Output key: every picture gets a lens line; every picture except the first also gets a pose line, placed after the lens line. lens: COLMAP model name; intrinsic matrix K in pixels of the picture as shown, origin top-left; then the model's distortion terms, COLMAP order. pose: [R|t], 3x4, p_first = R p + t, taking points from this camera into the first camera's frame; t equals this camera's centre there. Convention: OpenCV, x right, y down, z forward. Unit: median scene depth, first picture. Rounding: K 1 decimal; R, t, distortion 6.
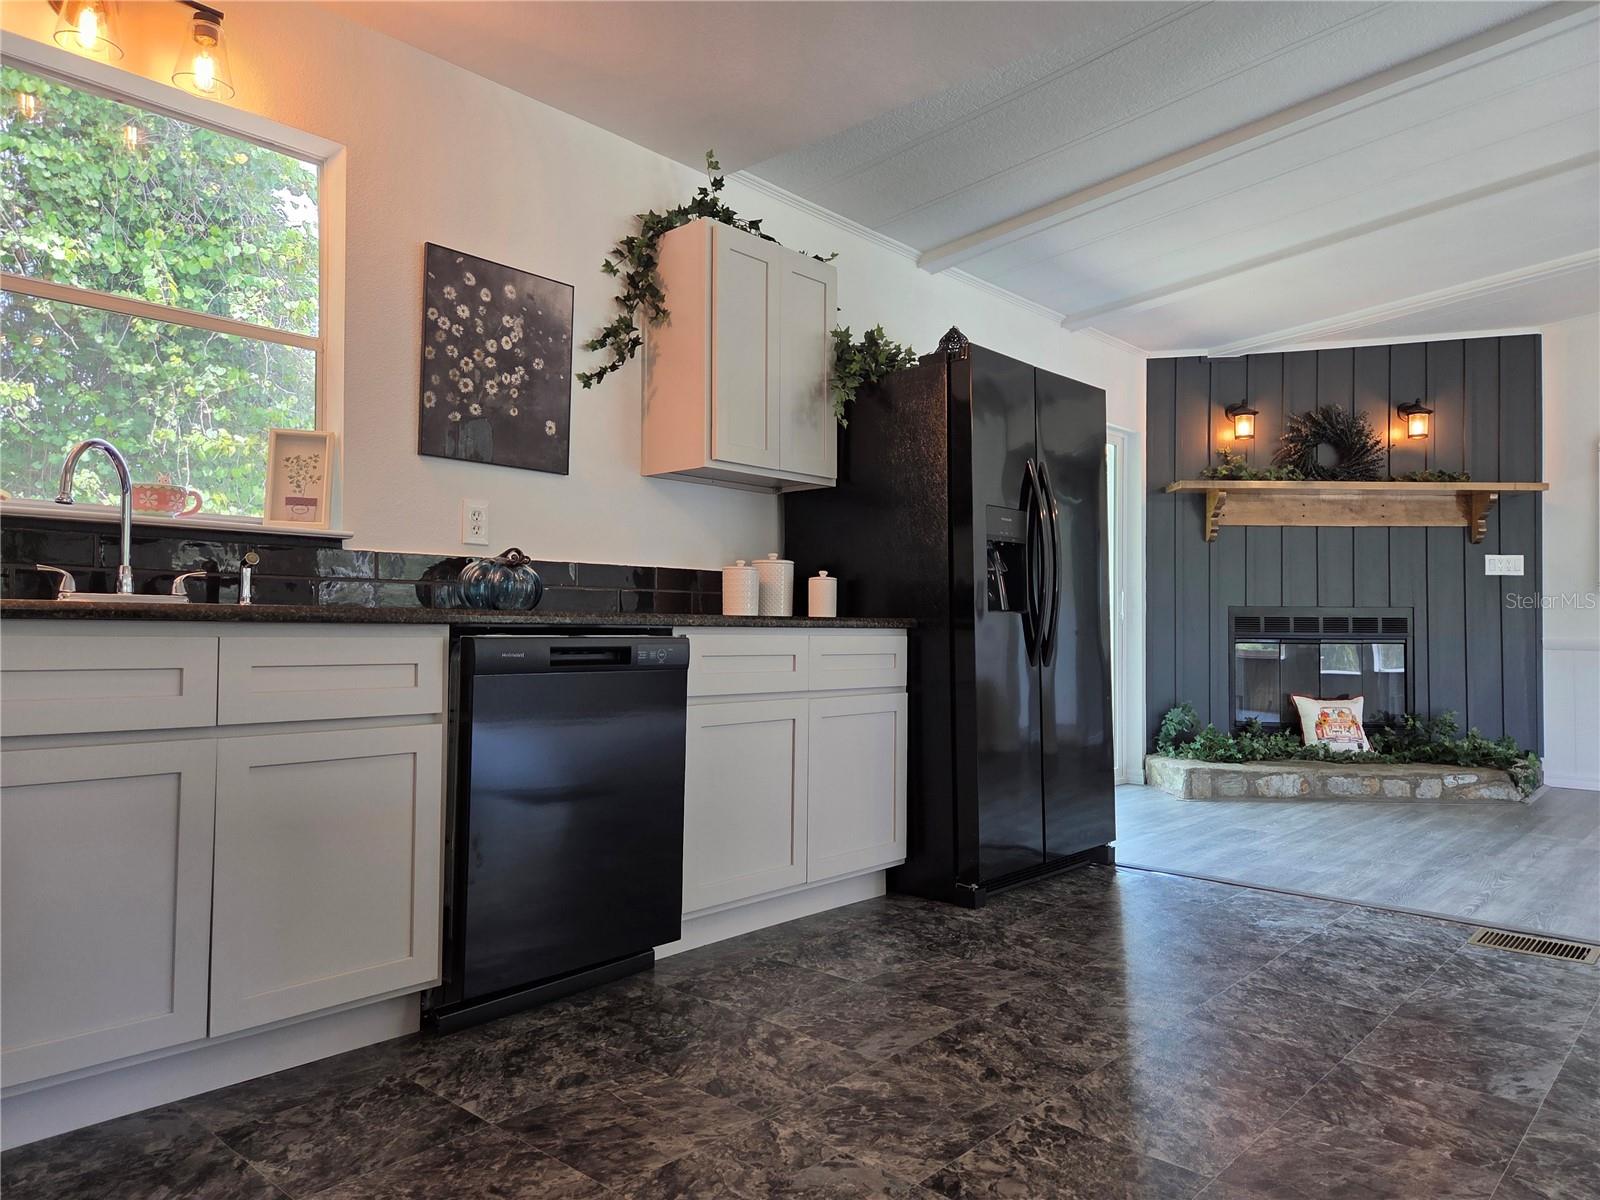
lens RADIAL K [[1075.3, 0, 812.7], [0, 1075.3, 594.5], [0, 0, 1]] dist [0.083599, -0.059318]
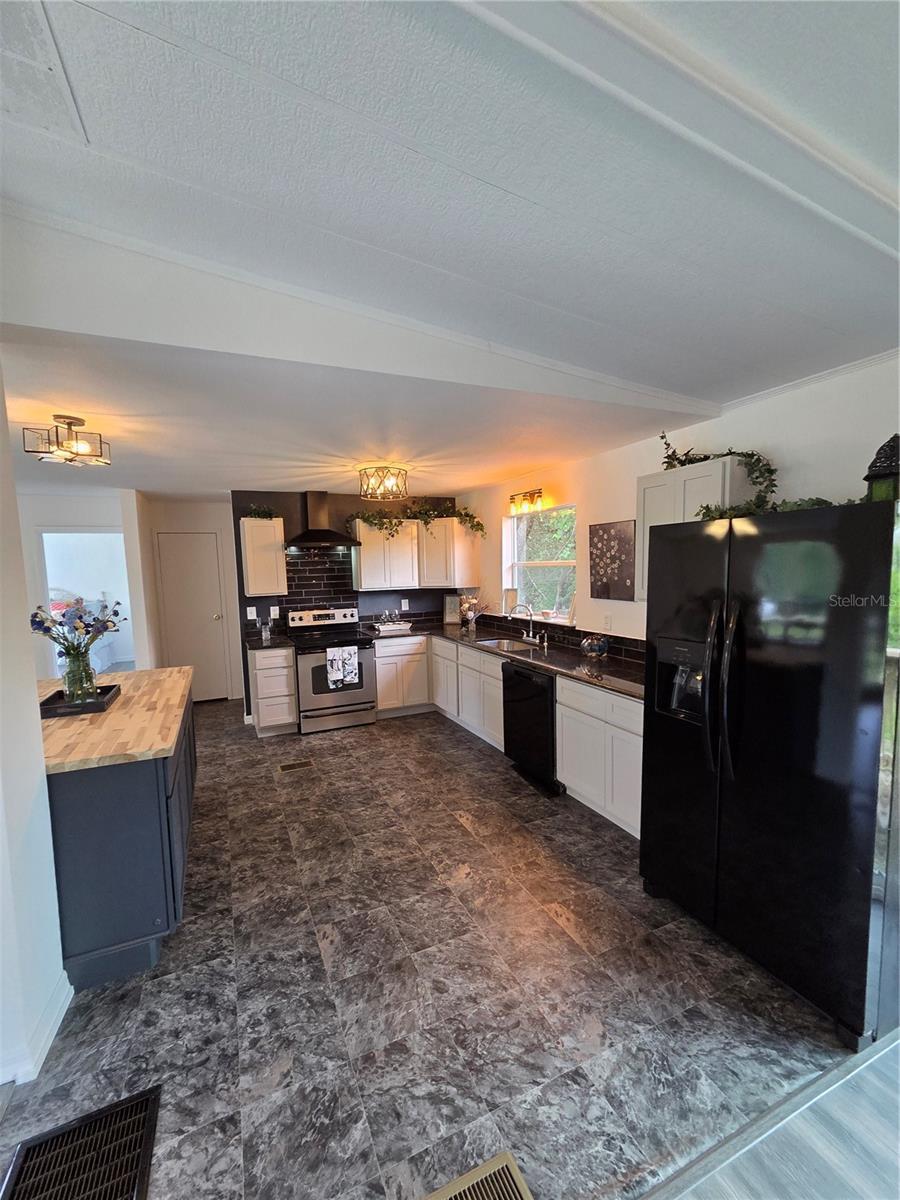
lens RADIAL K [[498.1, 0, 445.5], [0, 498.1, 614.0], [0, 0, 1]] dist [0.005771, -0.000797]
pose [[-0.402598, 0.093029, -0.910637, 0.912873], [0.049699, 0.995576, 0.079735, -0.189824], [0.914027, -0.013157, -0.405440, 1.058509]]
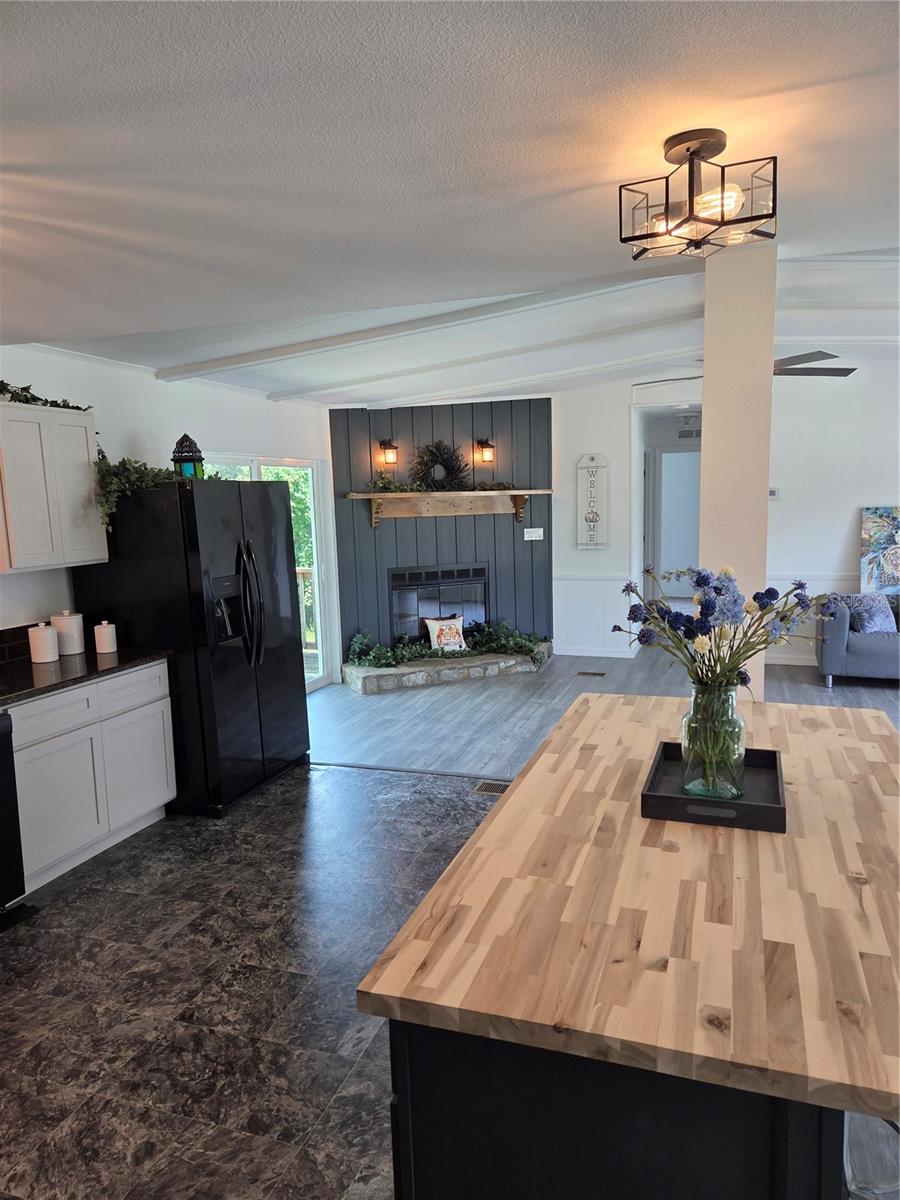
lens RADIAL K [[806.5, 0, 455.9], [0, 806.5, 609.1], [0, 0, 1]] dist [0.083599, -0.059318]
pose [[0.922011, -0.088497, 0.376914, 0.037254], [0.025216, 0.985185, 0.169632, -0.246656], [-0.386342, -0.146898, 0.910583, -0.263608]]
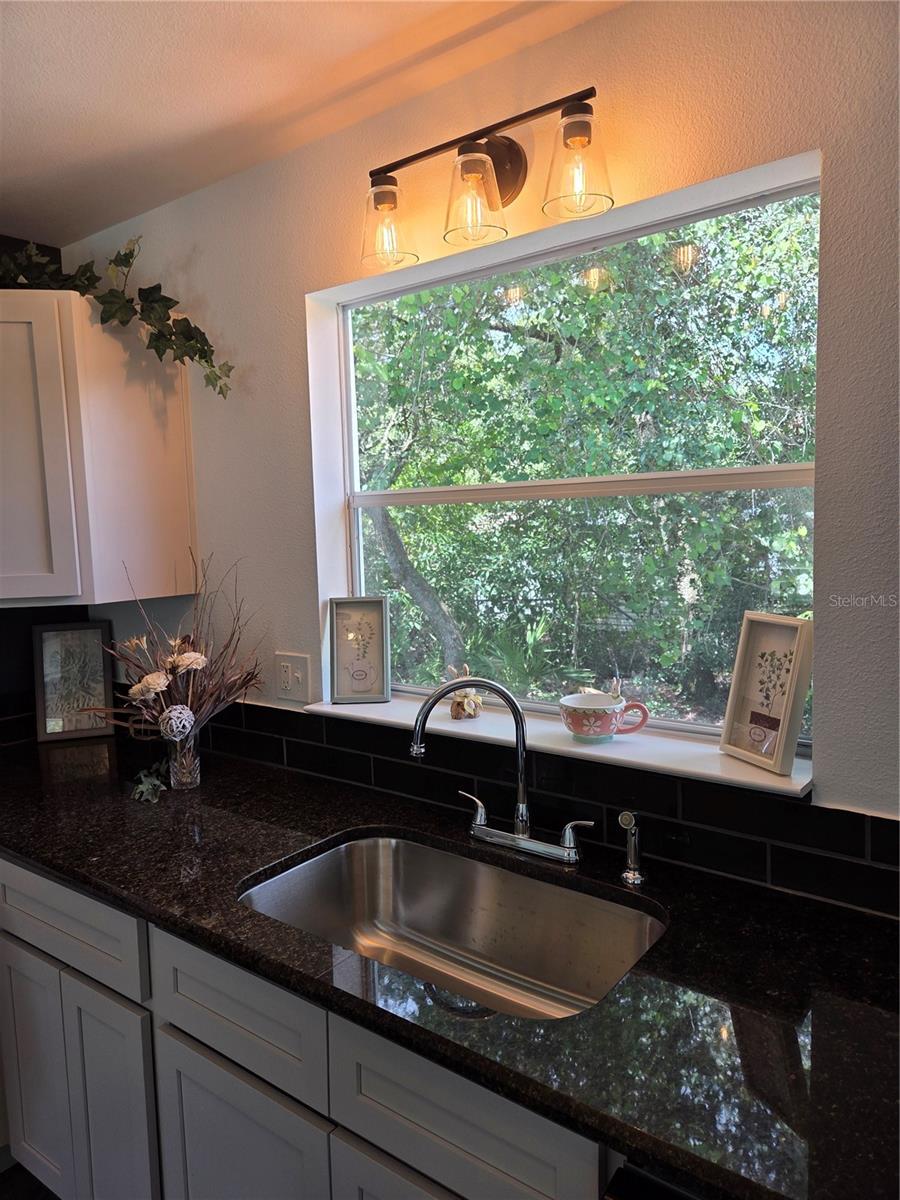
lens RADIAL K [[806.5, 0, 452.9], [0, 806.5, 594.9], [0, 0, 1]] dist [0.083599, -0.059318]
pose [[0.075896, 0.085039, -0.993483, 0.020308], [0.063330, 0.993934, 0.089916, -0.187646], [0.995103, -0.069742, 0.070050, 0.646413]]
